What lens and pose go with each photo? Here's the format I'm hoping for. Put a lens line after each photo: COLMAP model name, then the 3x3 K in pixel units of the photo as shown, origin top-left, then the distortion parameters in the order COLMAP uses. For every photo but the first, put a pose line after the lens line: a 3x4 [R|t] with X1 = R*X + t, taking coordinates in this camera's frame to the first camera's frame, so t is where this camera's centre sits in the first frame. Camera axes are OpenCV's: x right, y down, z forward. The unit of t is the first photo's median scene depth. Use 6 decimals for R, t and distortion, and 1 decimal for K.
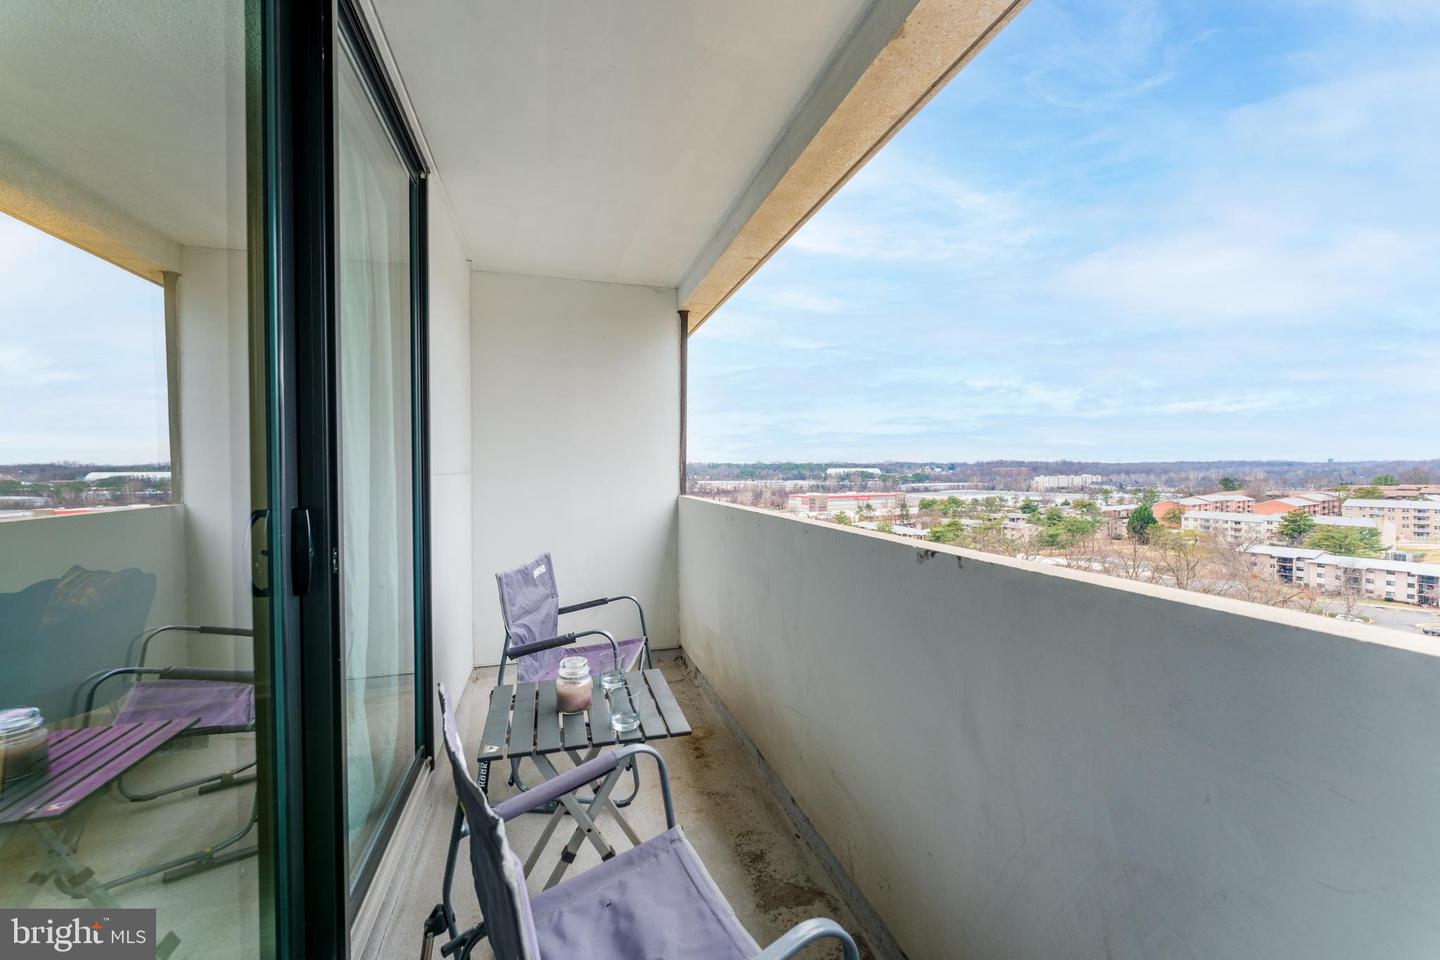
lens RADIAL K [[580.1, 0, 724.8], [0, 580.1, 481.7], [0, 0, 1]] dist [0.000637, 0.000186]
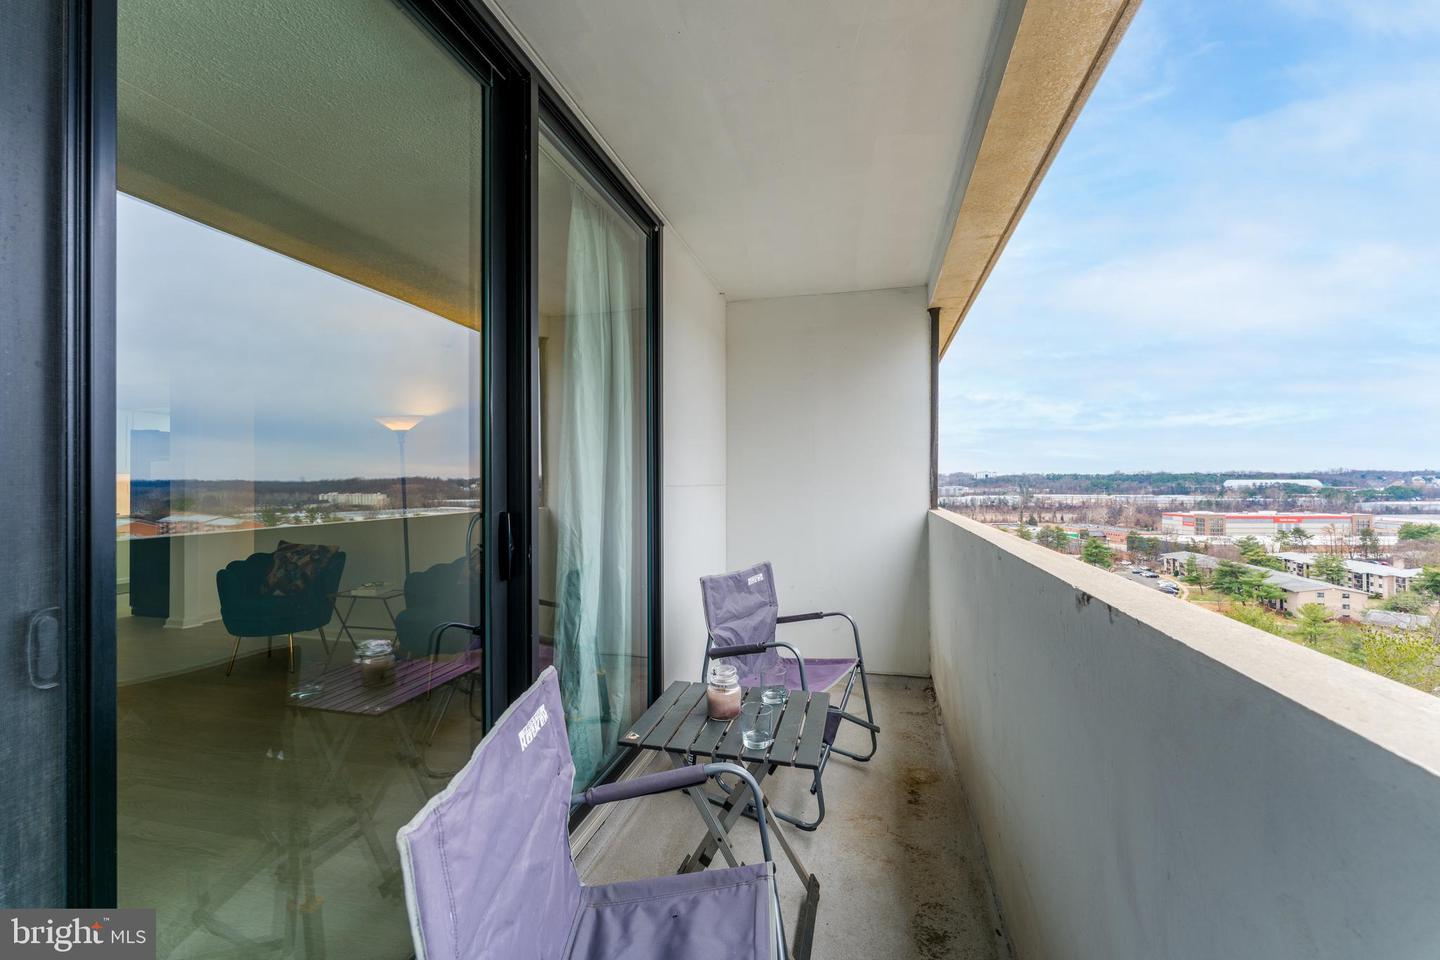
lens RADIAL K [[580.1, 0, 724.8], [0, 580.1, 481.7], [0, 0, 1]] dist [0.000637, 0.000186]
pose [[0.858519, -0.001002, -0.512781, 0.186078], [-0.009629, 0.999790, -0.018076, -0.001624], [0.512691, 0.020457, 0.858329, 0.080763]]
